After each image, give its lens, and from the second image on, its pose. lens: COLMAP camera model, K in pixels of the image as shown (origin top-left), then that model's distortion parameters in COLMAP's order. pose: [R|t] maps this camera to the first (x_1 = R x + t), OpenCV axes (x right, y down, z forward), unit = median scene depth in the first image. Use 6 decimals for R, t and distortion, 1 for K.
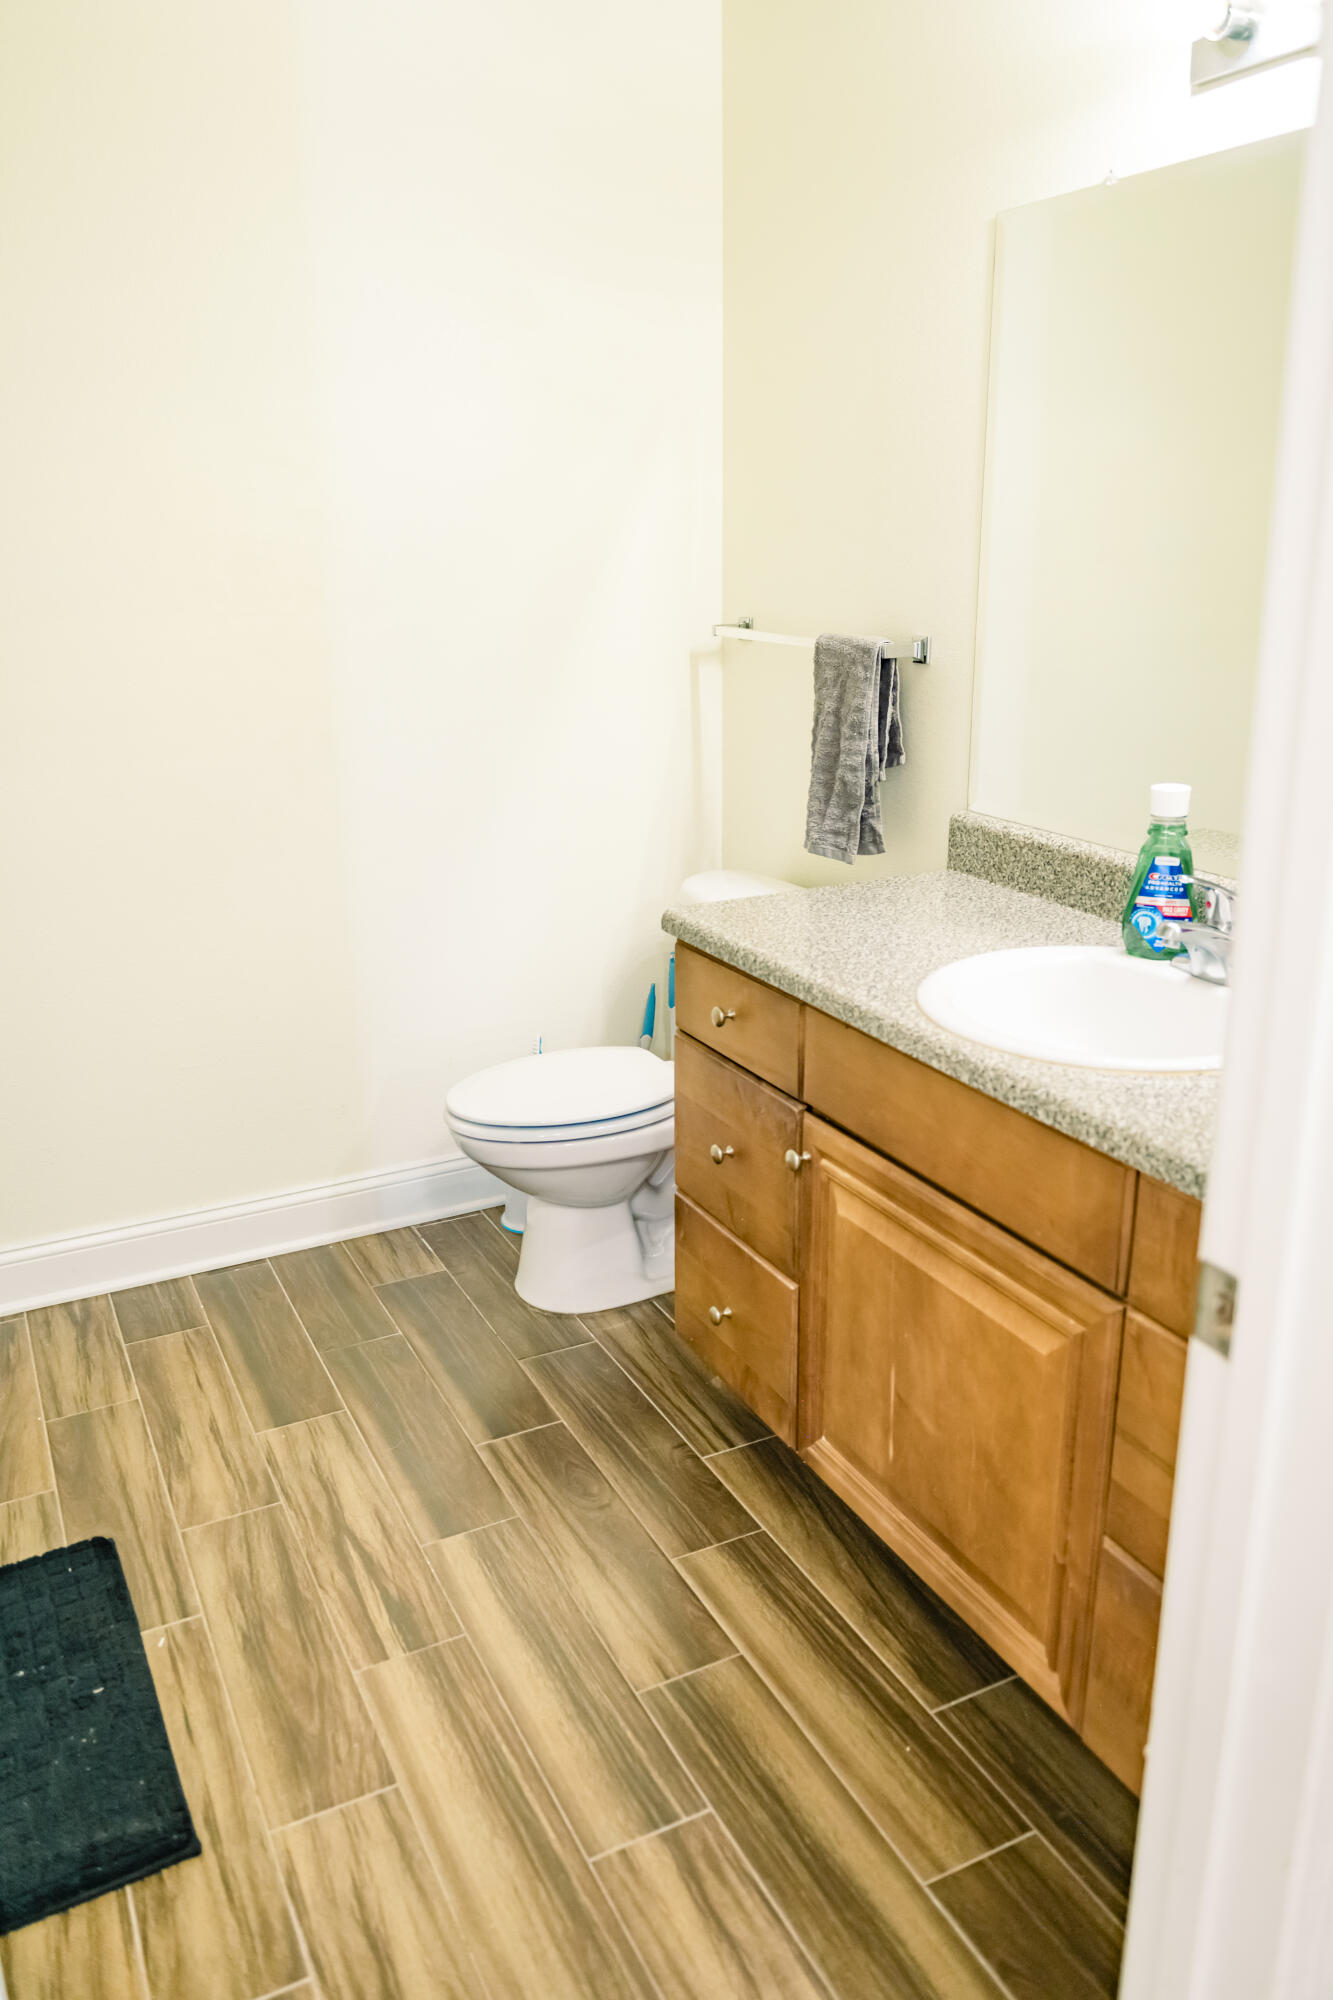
lens RADIAL K [[1518.4, 0, 670.2], [0, 1518.4, 951.4], [0, 0, 1]] dist [-0.026965, 0.004177]
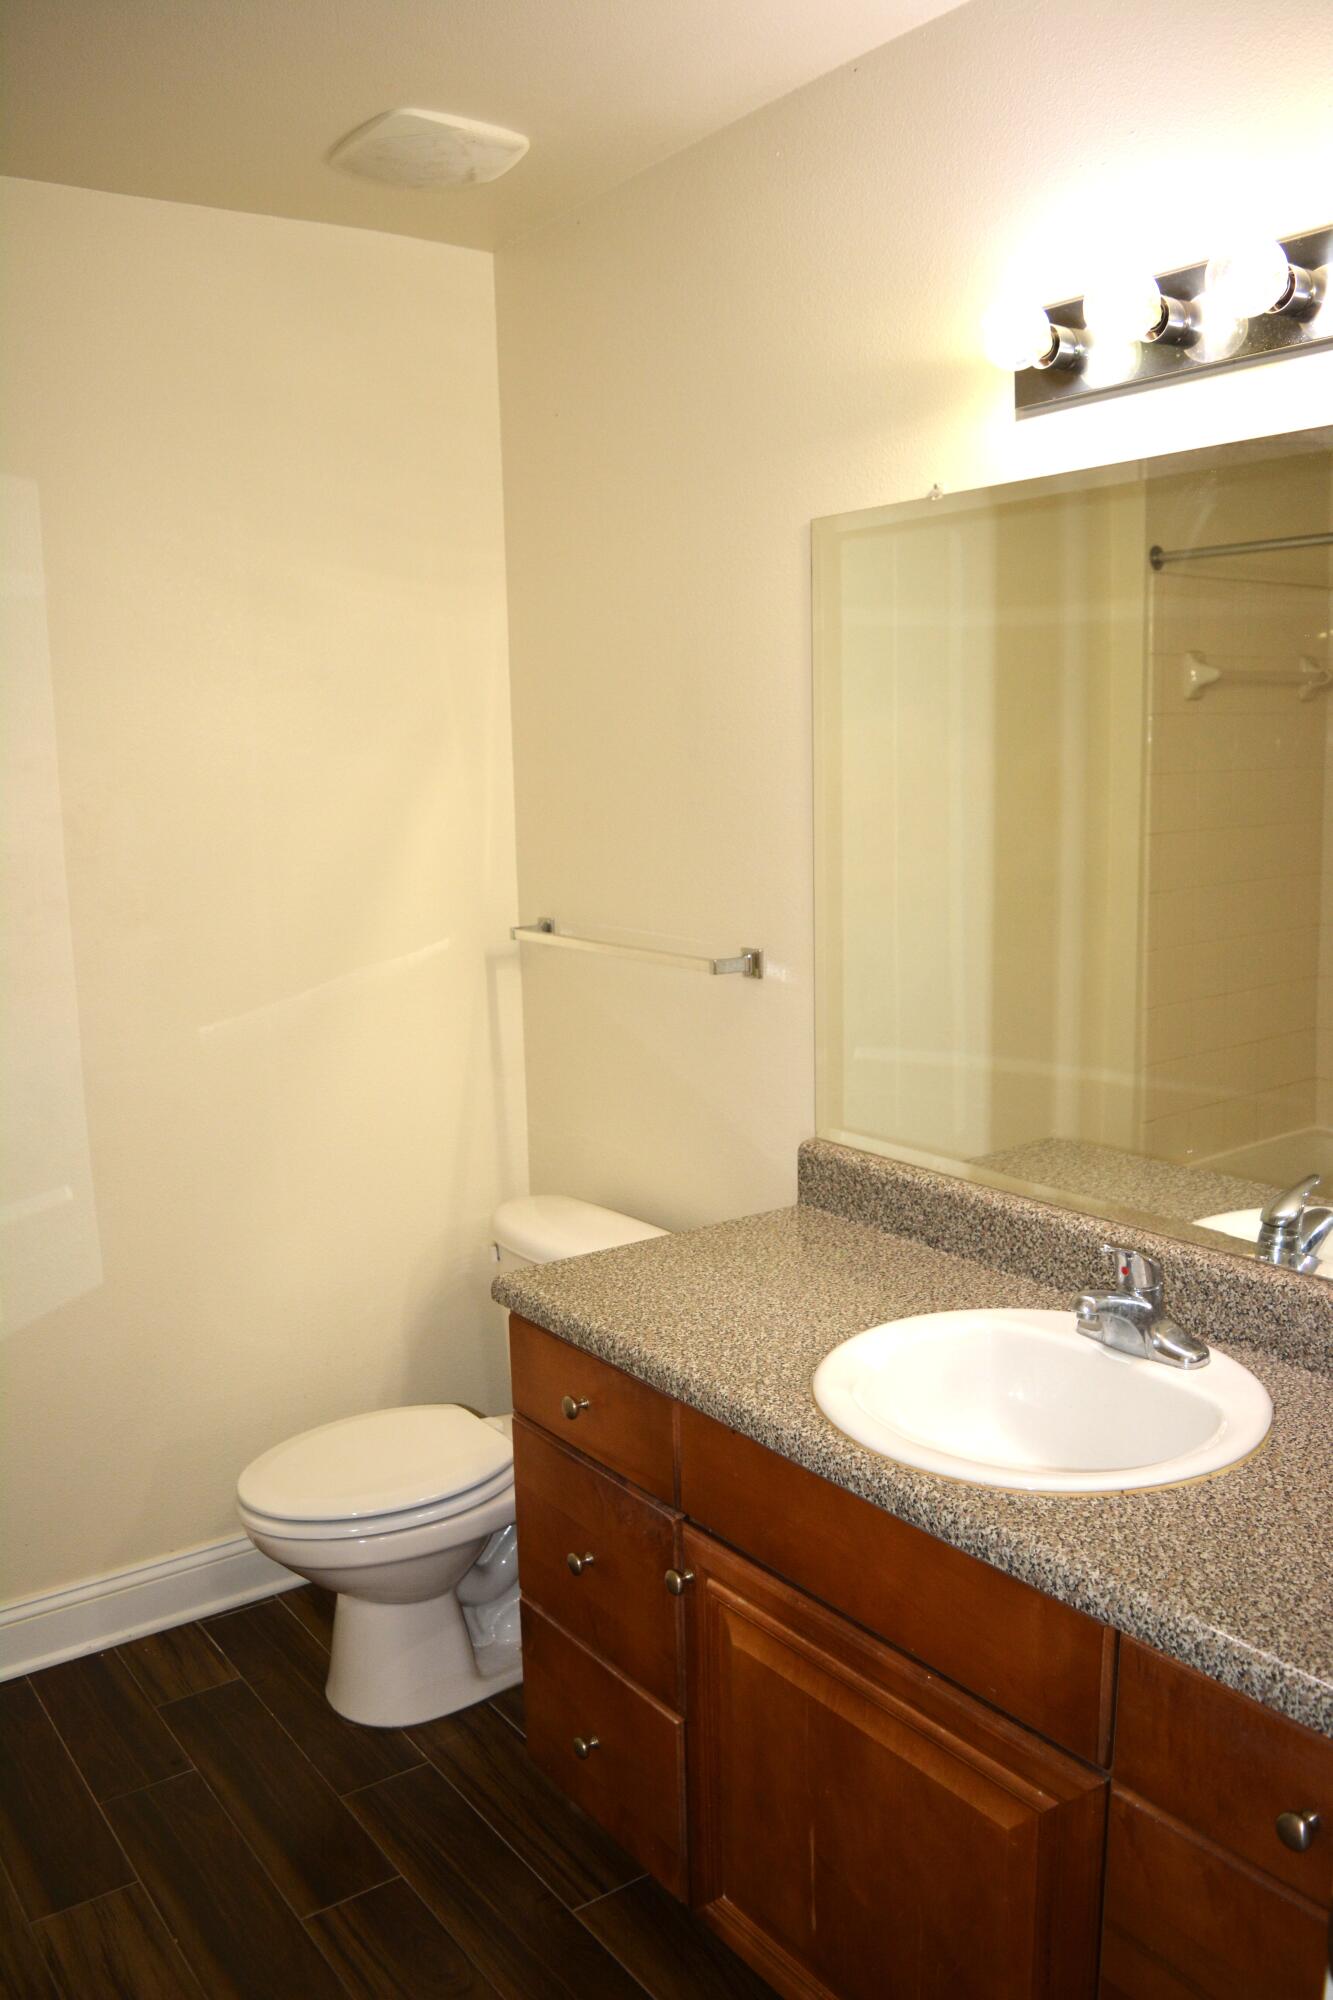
lens RADIAL K [[1557.3, 0, 661.0], [0, 1557.3, 1006.0], [0, 0, 1]] dist [-0.090594, 0.024739]
pose [[0.986669, -0.039194, 0.157951, -0.048598], [0.057331, 0.992058, -0.111954, -0.084089], [-0.152309, 0.119517, 0.981080, 0.094087]]
